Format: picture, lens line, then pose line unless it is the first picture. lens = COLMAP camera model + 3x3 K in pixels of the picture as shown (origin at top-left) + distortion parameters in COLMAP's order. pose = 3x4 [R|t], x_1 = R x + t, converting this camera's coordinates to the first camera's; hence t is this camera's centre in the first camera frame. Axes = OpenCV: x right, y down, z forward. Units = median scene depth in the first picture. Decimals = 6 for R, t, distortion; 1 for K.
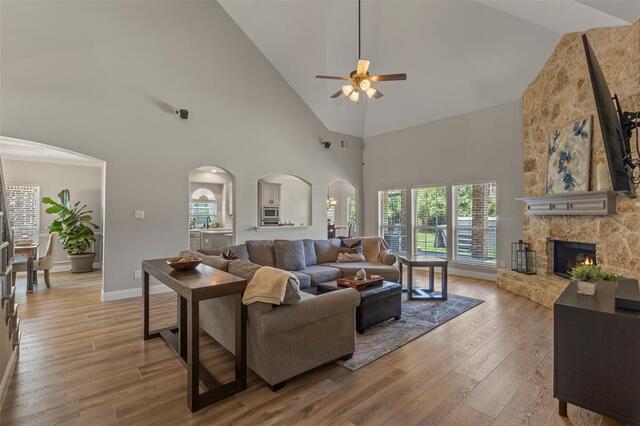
lens RADIAL K [[295.2, 0, 317.1], [0, 295.2, 213.0], [0, 0, 1]] dist [-0.000258, 0.001297]
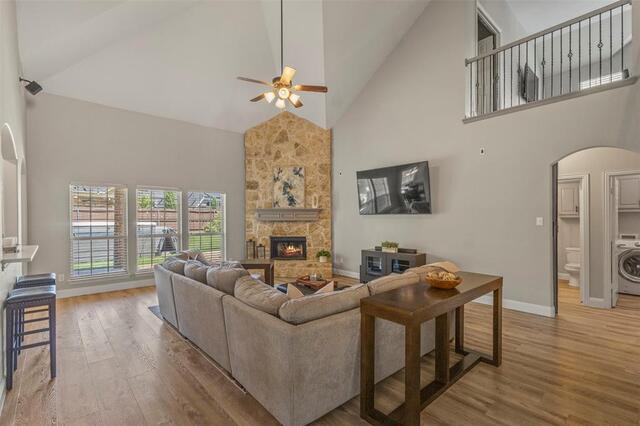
lens RADIAL K [[295.2, 0, 318.9], [0, 295.2, 214.8], [0, 0, 1]] dist [-0.000258, 0.001297]
pose [[0.006204, -0.004220, 0.999972, -0.795902], [-0.005930, 0.999973, 0.004256, -0.035037], [-0.999963, -0.005956, 0.006179, 0.802876]]
